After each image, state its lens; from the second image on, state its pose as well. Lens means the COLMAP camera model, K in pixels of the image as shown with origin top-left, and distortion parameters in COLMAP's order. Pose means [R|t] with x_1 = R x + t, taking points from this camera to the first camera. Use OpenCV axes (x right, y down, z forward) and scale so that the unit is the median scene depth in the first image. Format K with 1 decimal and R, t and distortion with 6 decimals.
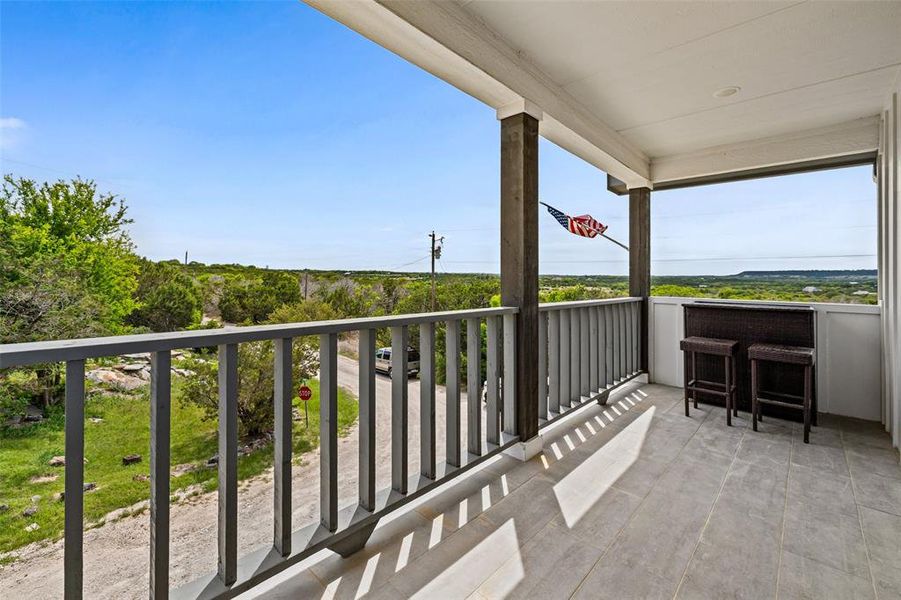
lens RADIAL K [[381.5, 0, 445.5], [0, 381.5, 275.3], [0, 0, 1]] dist [0.002872, -0.000417]
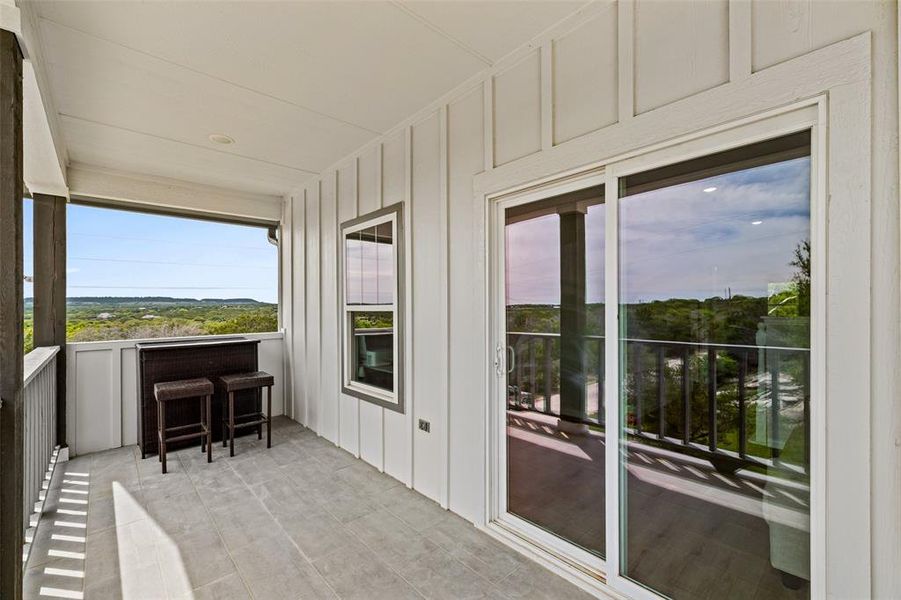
lens RADIAL K [[381.5, 0, 449.5], [0, 381.5, 301.3], [0, 0, 1]] dist [0.002872, -0.000417]
pose [[0.075667, -0.003206, 0.997128, -0.243841], [0.005017, 0.999983, 0.002835, -0.039960], [-0.997121, 0.004788, 0.075681, 0.302176]]
